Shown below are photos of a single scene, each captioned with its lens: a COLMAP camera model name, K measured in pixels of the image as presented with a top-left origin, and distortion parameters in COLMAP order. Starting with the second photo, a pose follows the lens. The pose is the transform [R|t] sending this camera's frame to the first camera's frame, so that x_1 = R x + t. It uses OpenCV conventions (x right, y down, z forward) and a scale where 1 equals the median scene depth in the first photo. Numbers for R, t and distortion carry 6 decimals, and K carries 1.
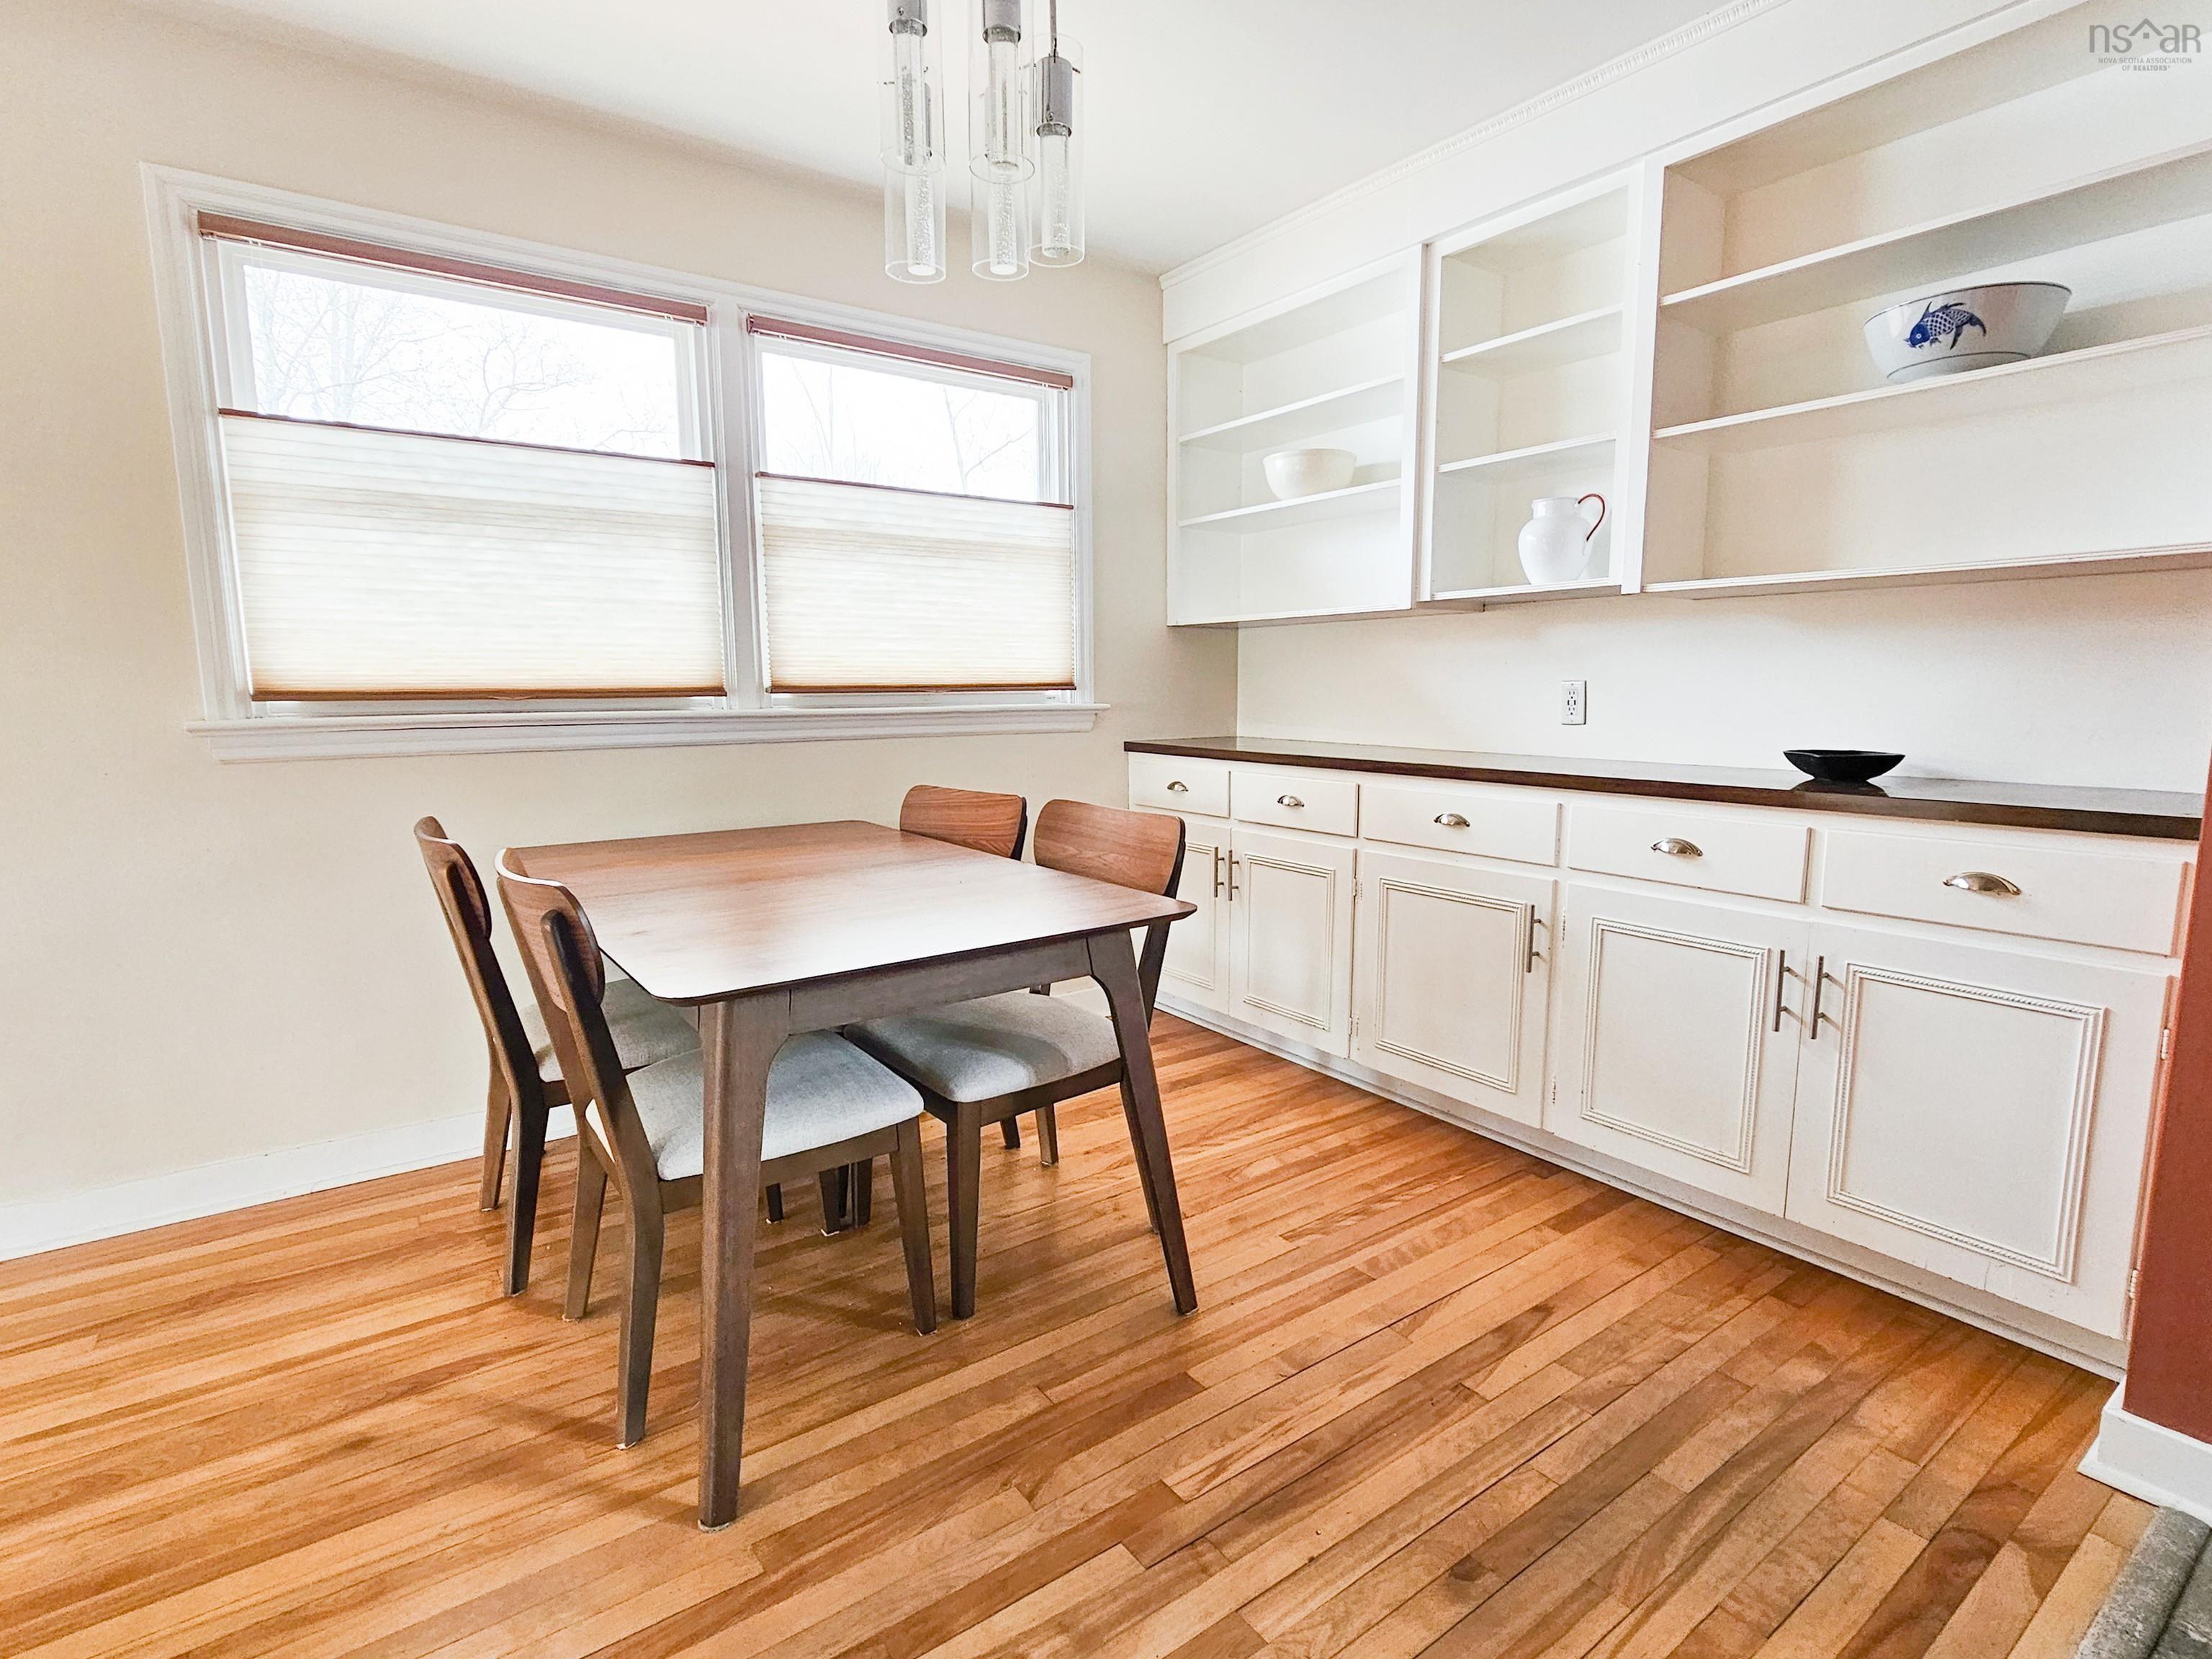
lens RADIAL K [[1093.0, 0, 1102.9], [0, 1093.0, 834.9], [0, 0, 1]] dist [-0.001932, -0.000372]
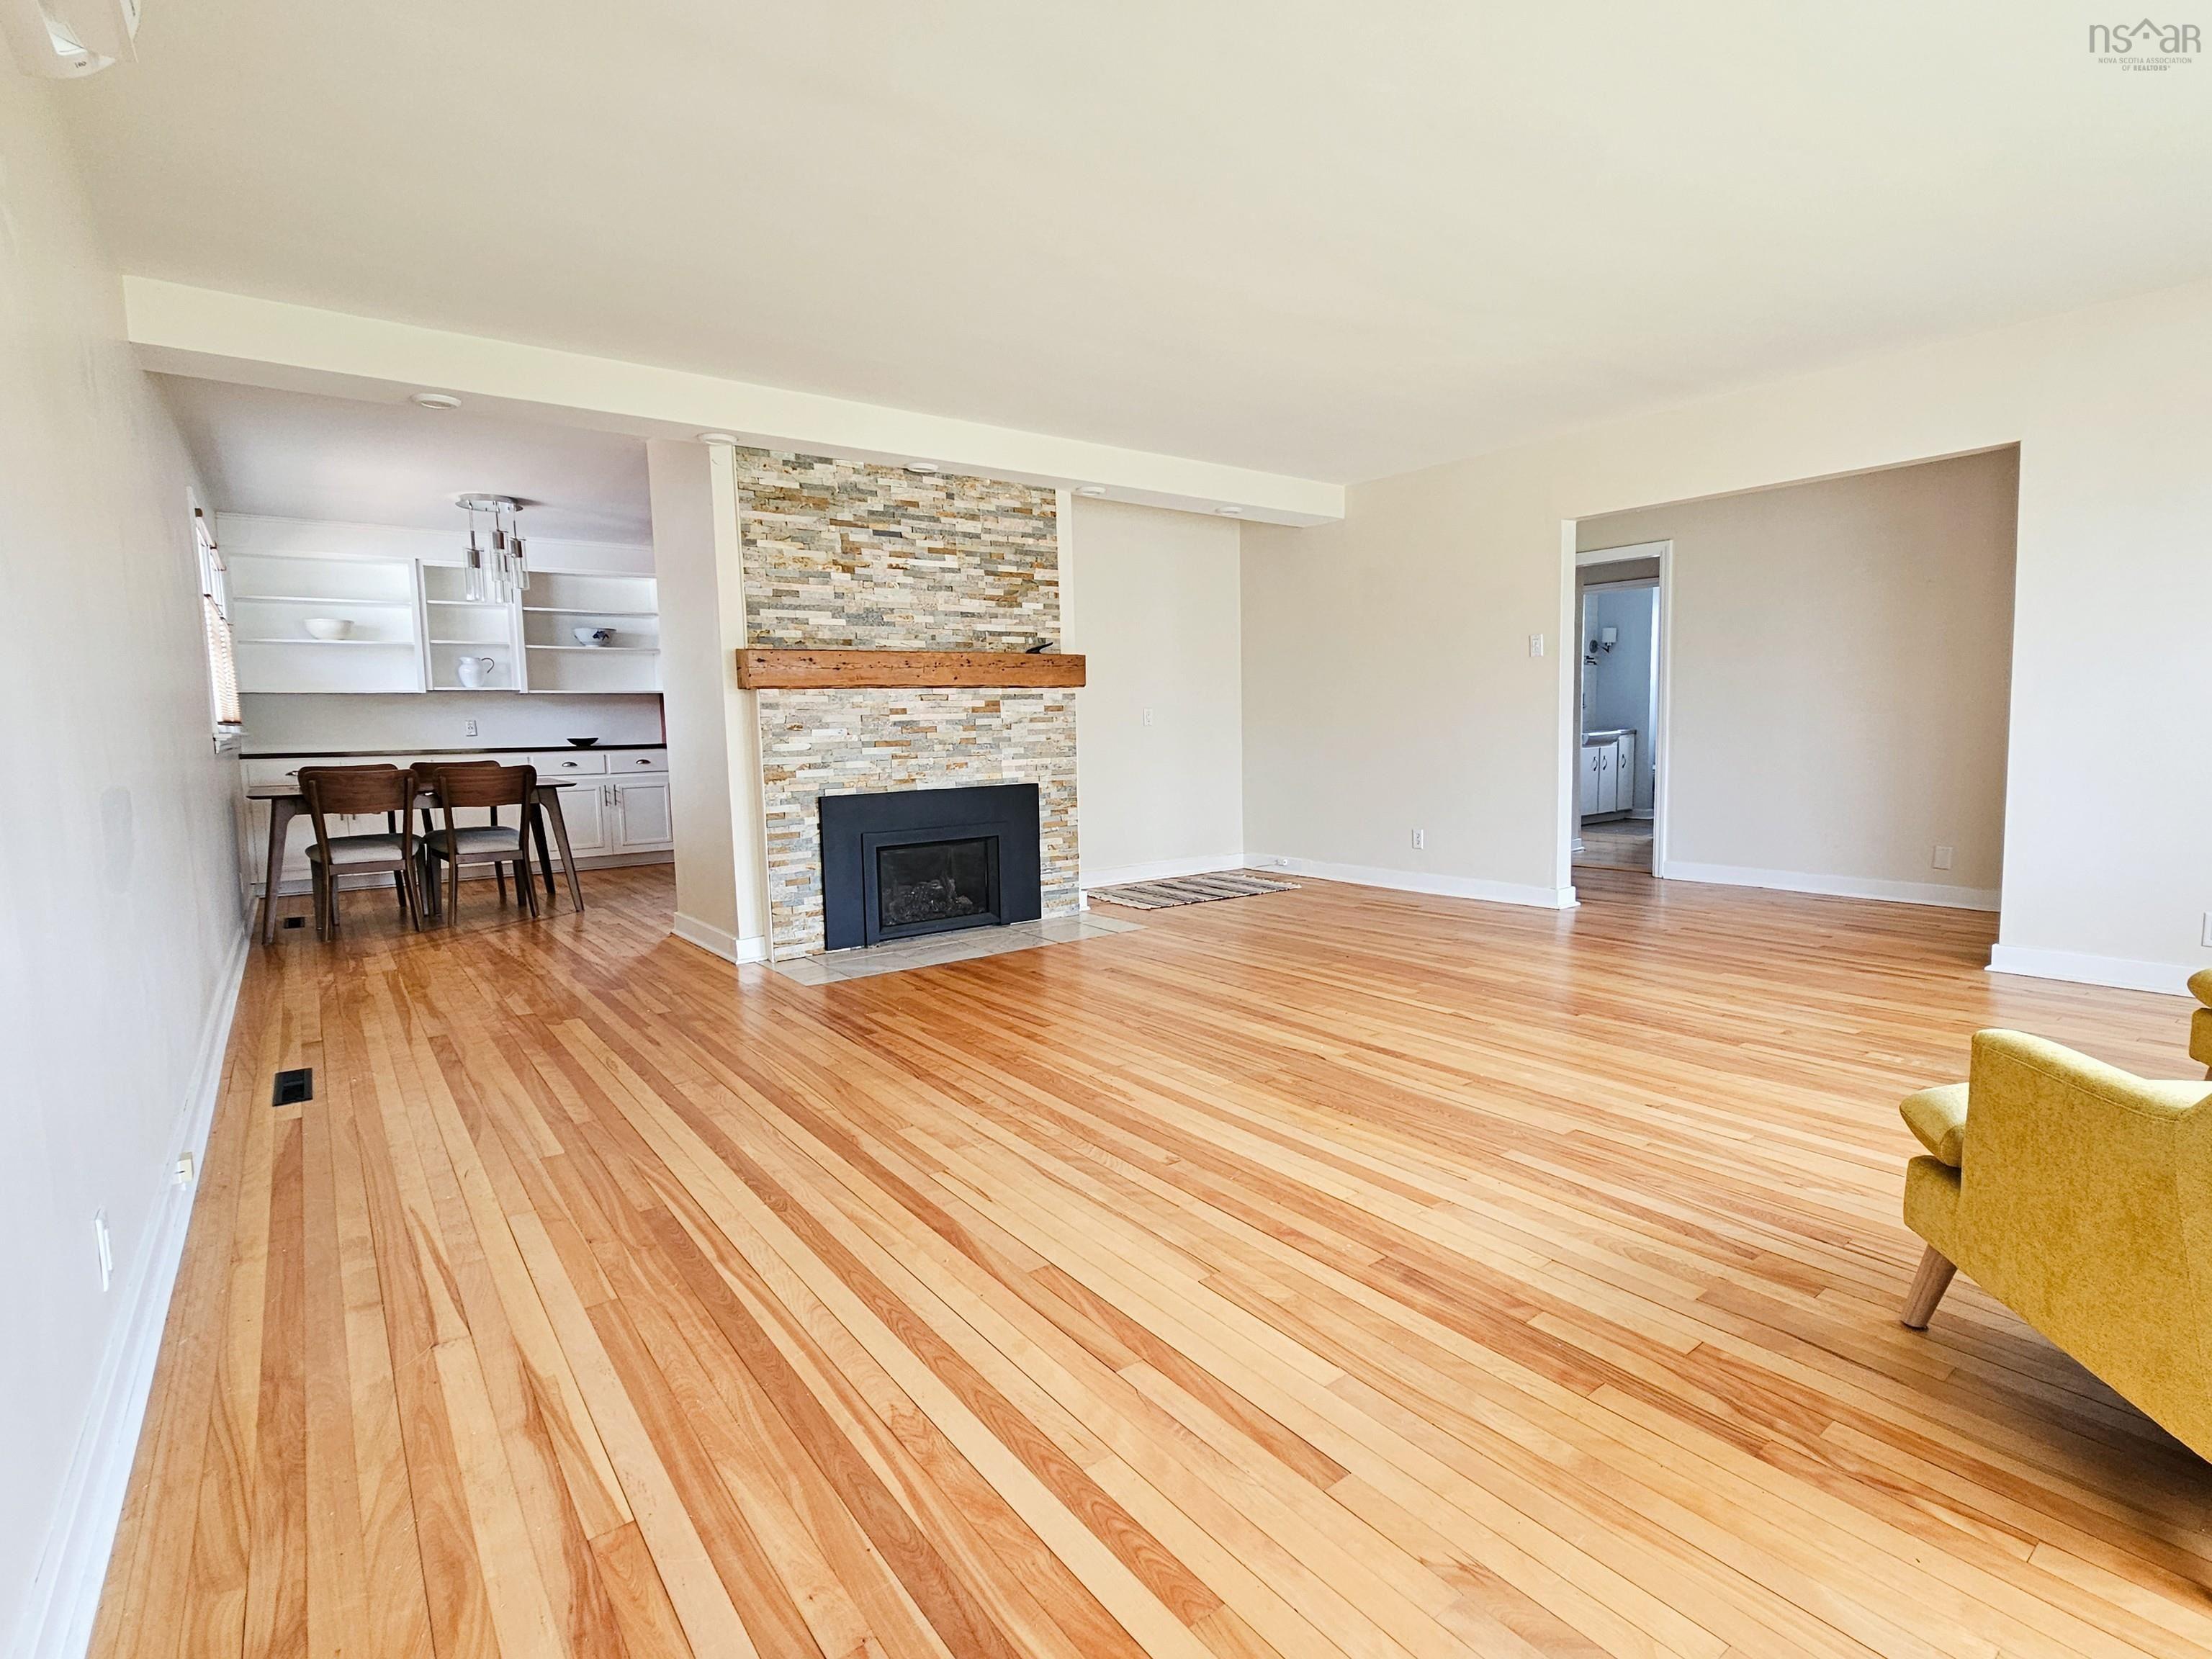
lens RADIAL K [[1093.0, 0, 1123.3], [0, 1093.0, 818.7], [0, 0, 1]] dist [-0.001932, -0.000372]
pose [[-0.026001, -0.092779, 0.995347, -3.535503], [0.159170, 0.982597, 0.095748, 0.148513], [-0.986909, 0.160919, -0.010781, -0.831594]]
